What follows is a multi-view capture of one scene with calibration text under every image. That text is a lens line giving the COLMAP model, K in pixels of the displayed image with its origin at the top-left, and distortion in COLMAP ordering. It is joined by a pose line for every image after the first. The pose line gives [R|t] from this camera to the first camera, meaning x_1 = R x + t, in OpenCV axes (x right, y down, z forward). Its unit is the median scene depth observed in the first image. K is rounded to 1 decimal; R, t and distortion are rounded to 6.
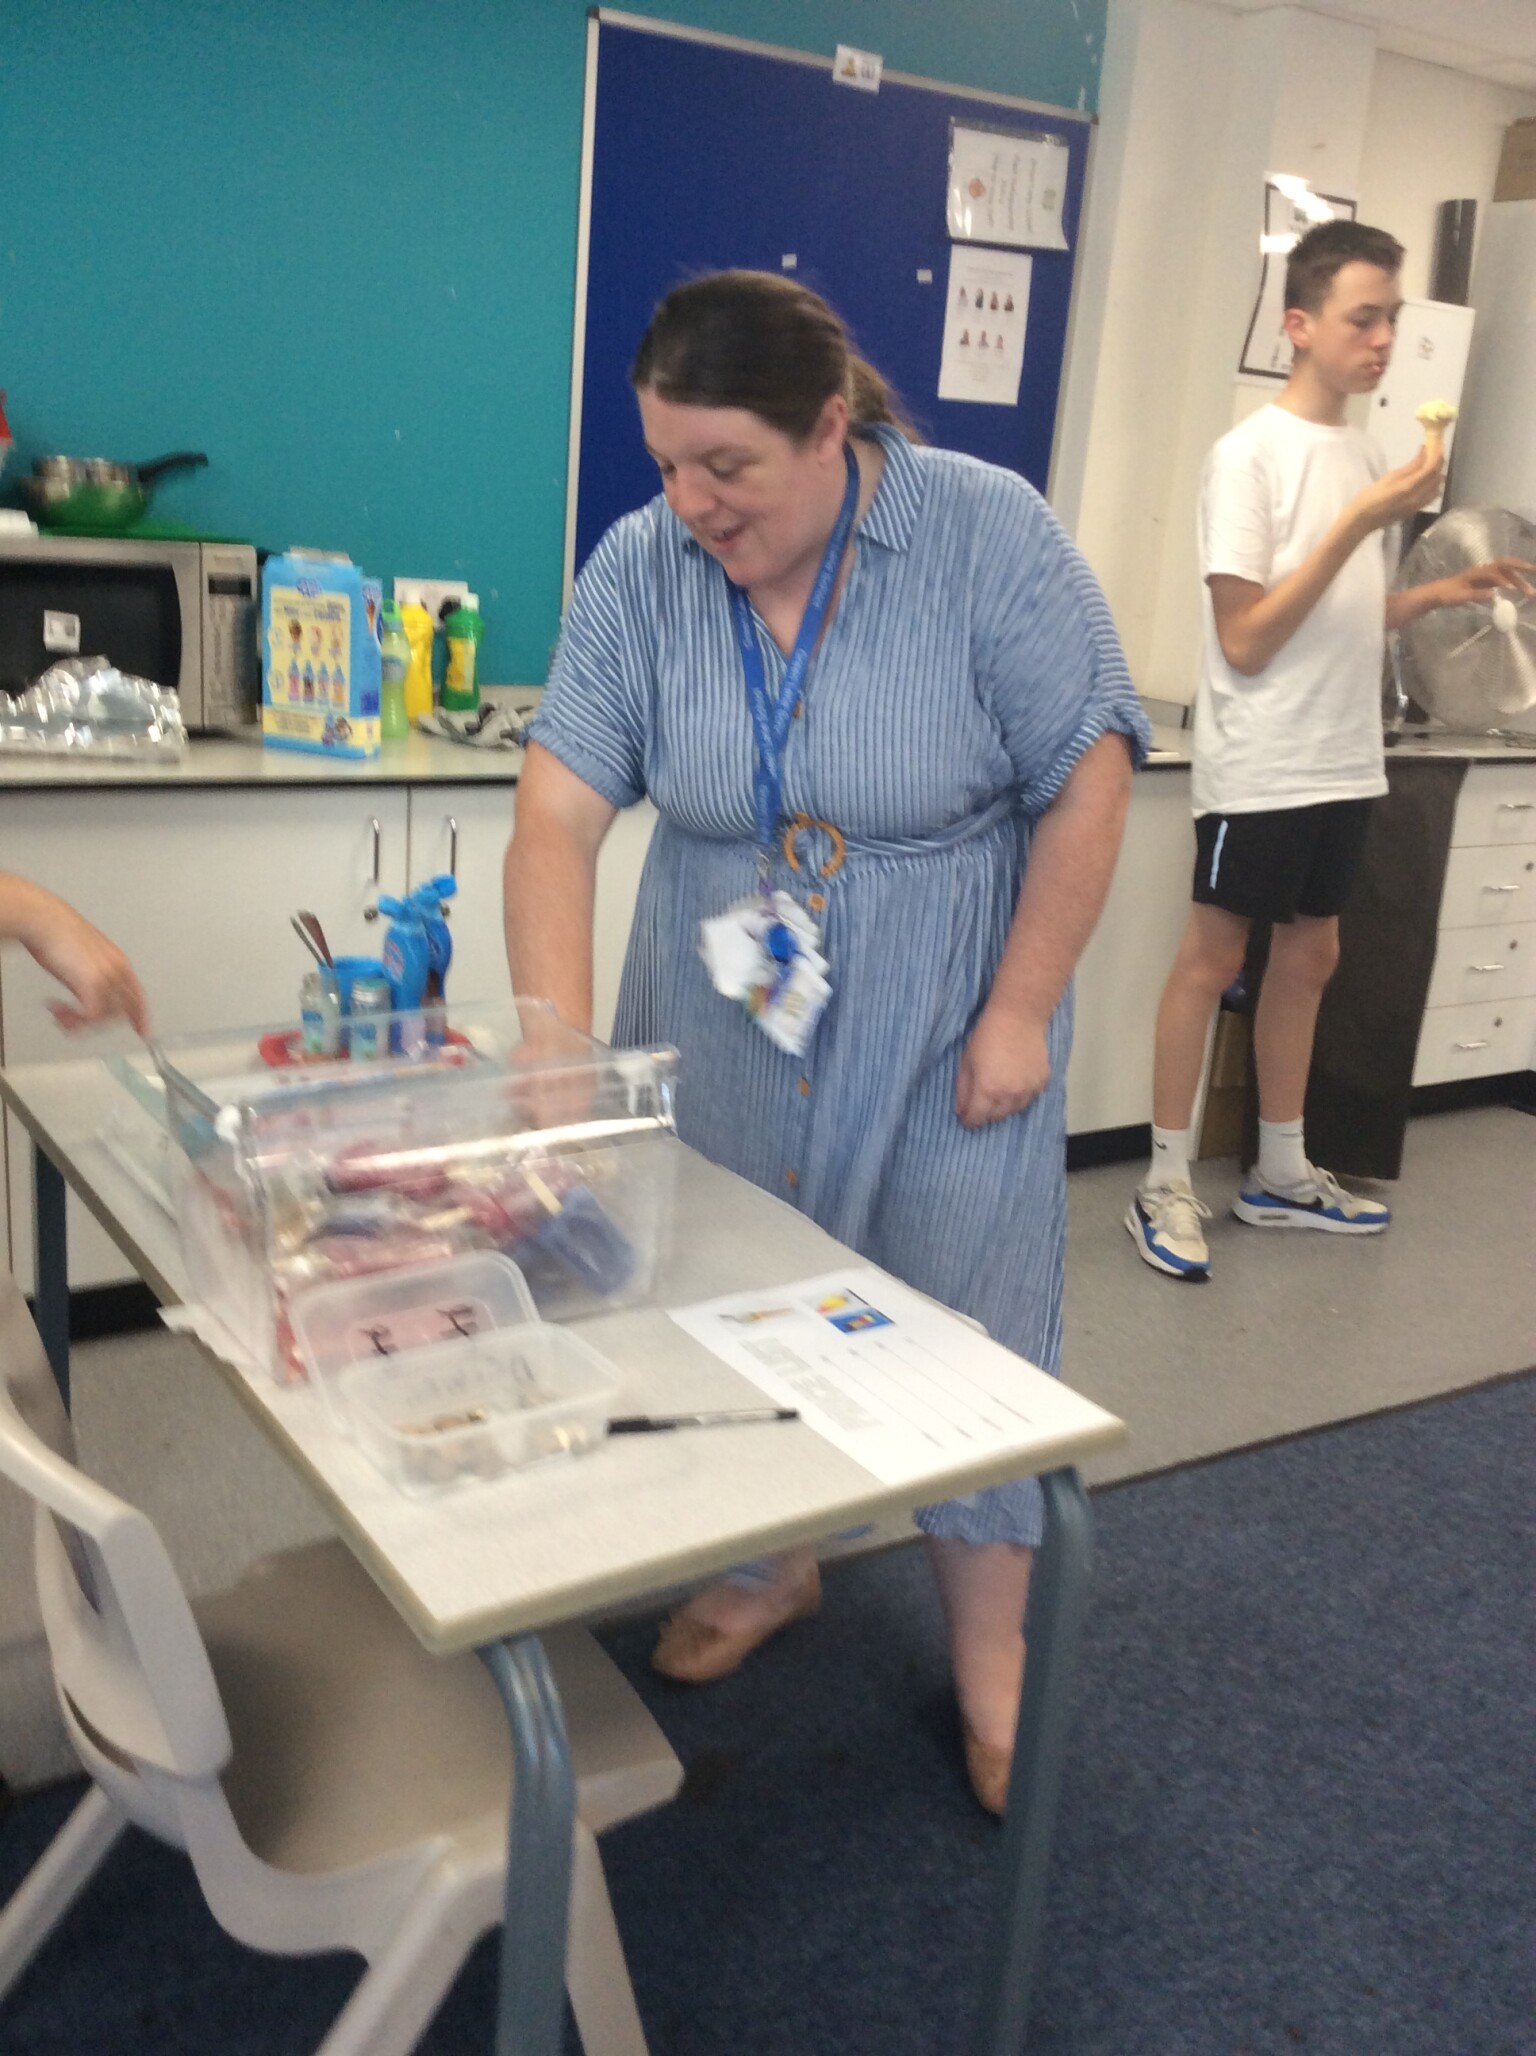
lens RADIAL K [[1903.1, 0, 768.0], [0, 1903.1, 1028.0], [0, 0, 1]] dist [0.184243, -0.361000]
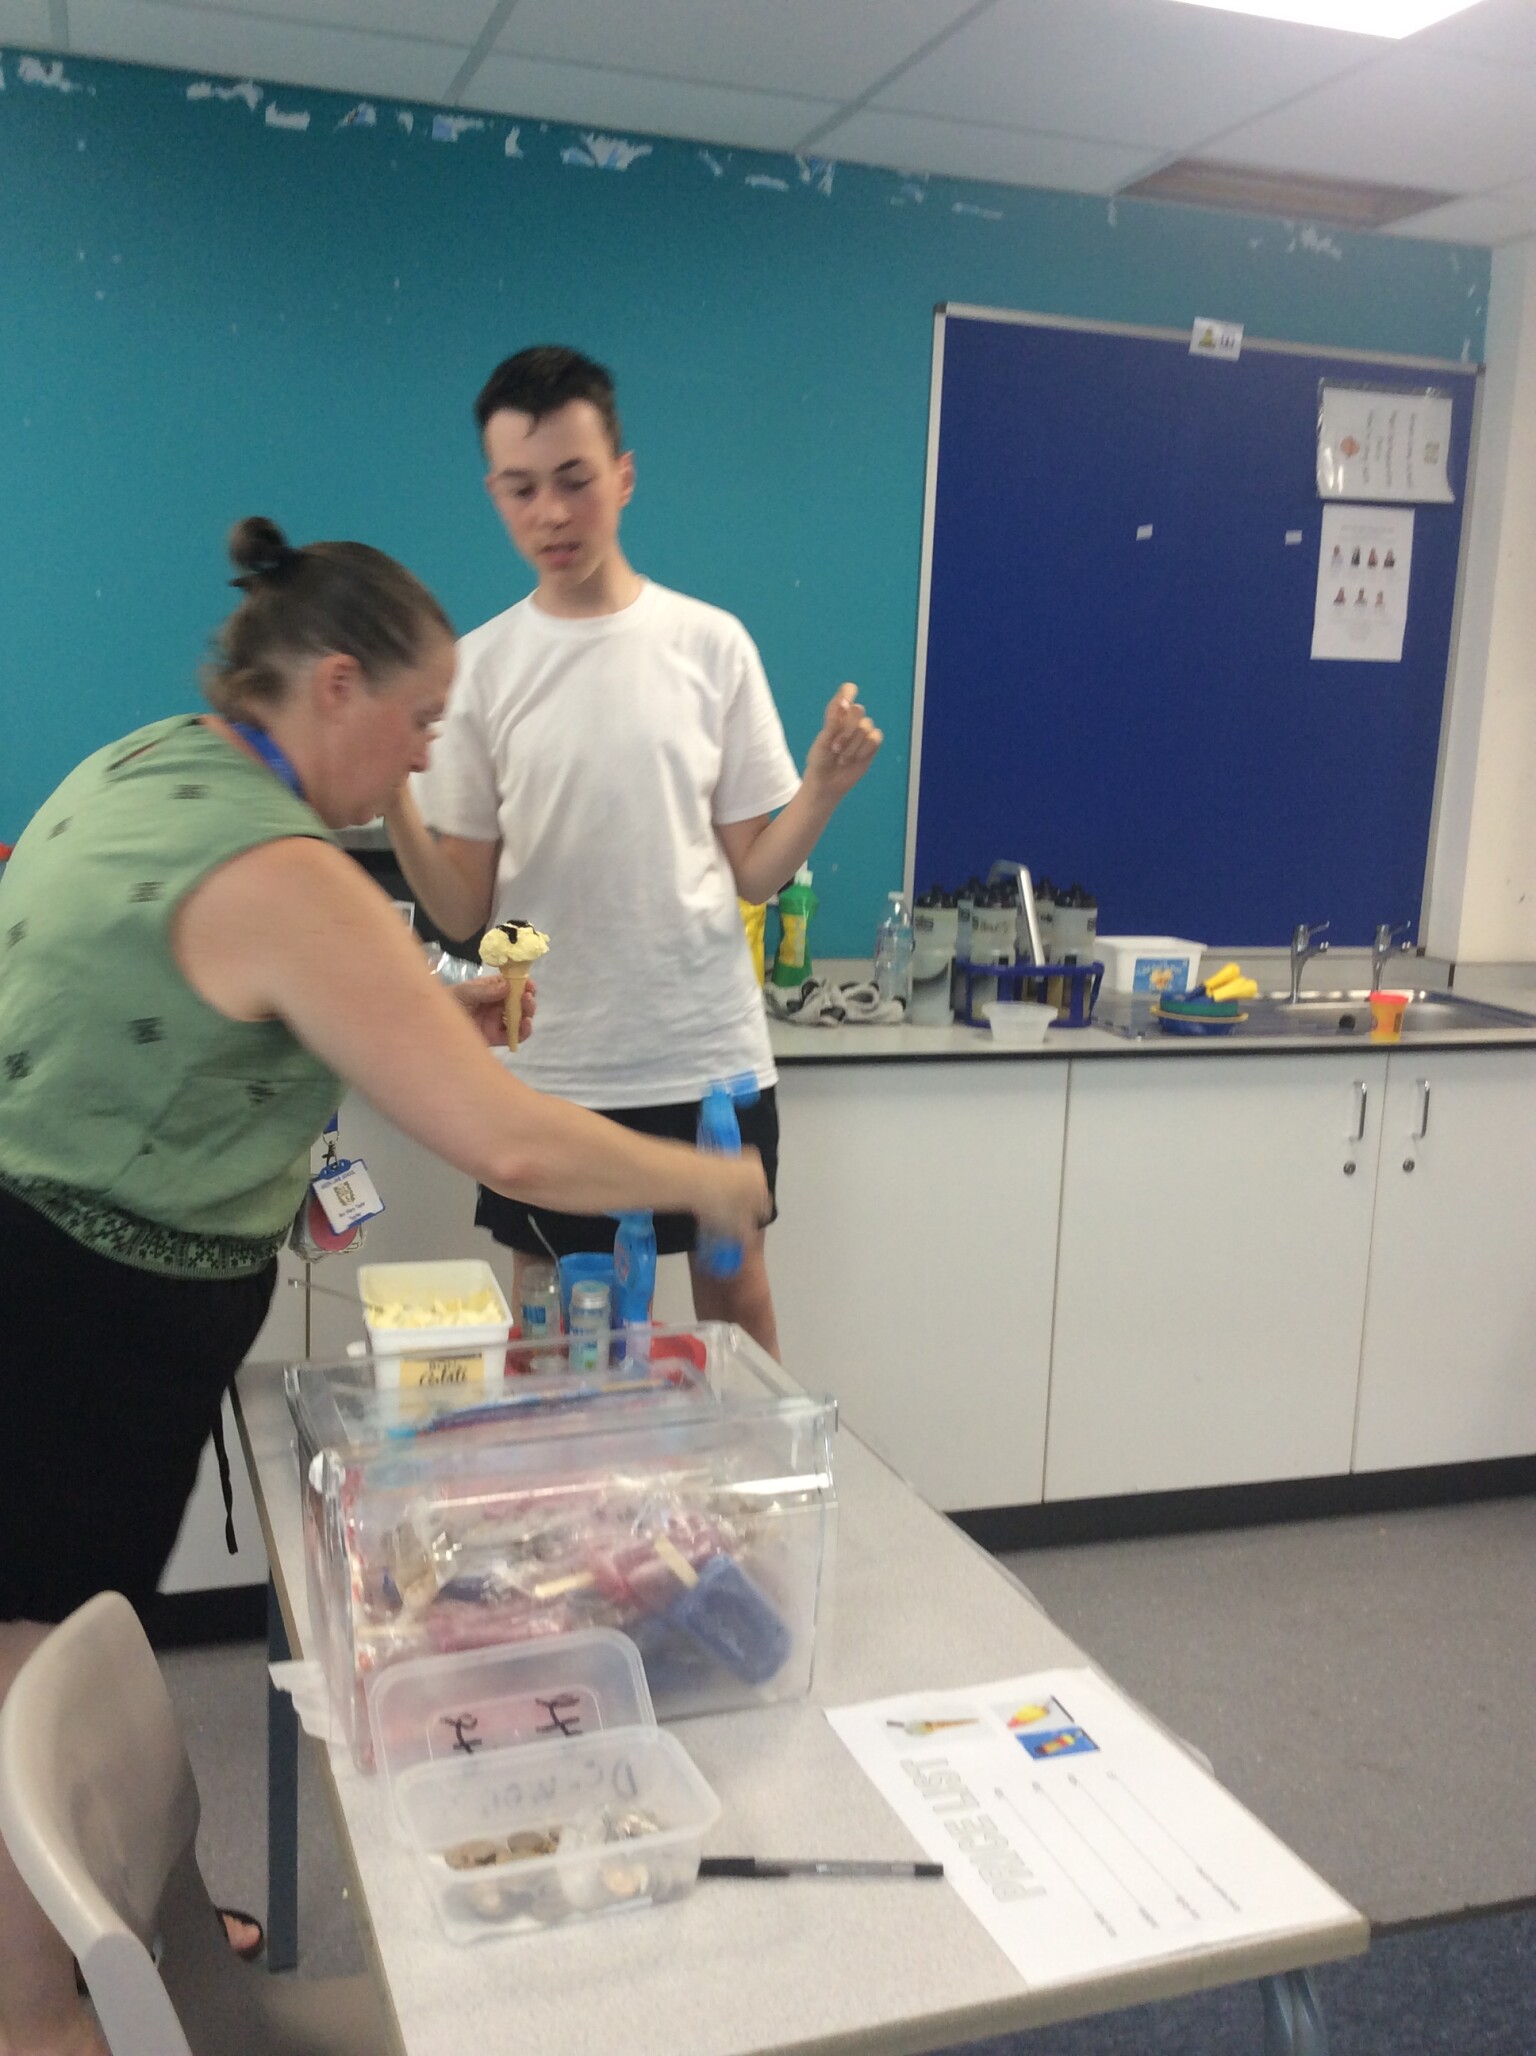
lens RADIAL K [[1908.9, 0, 768.0], [0, 1908.9, 1028.0], [0, 0, 1]] dist [0.098151, -0.180113]
pose [[0.971825, 0.004249, -0.235664, 0.119612], [-0.034731, 0.991505, -0.125345, -0.043325], [0.233130, 0.129998, 0.963717, 0.123540]]
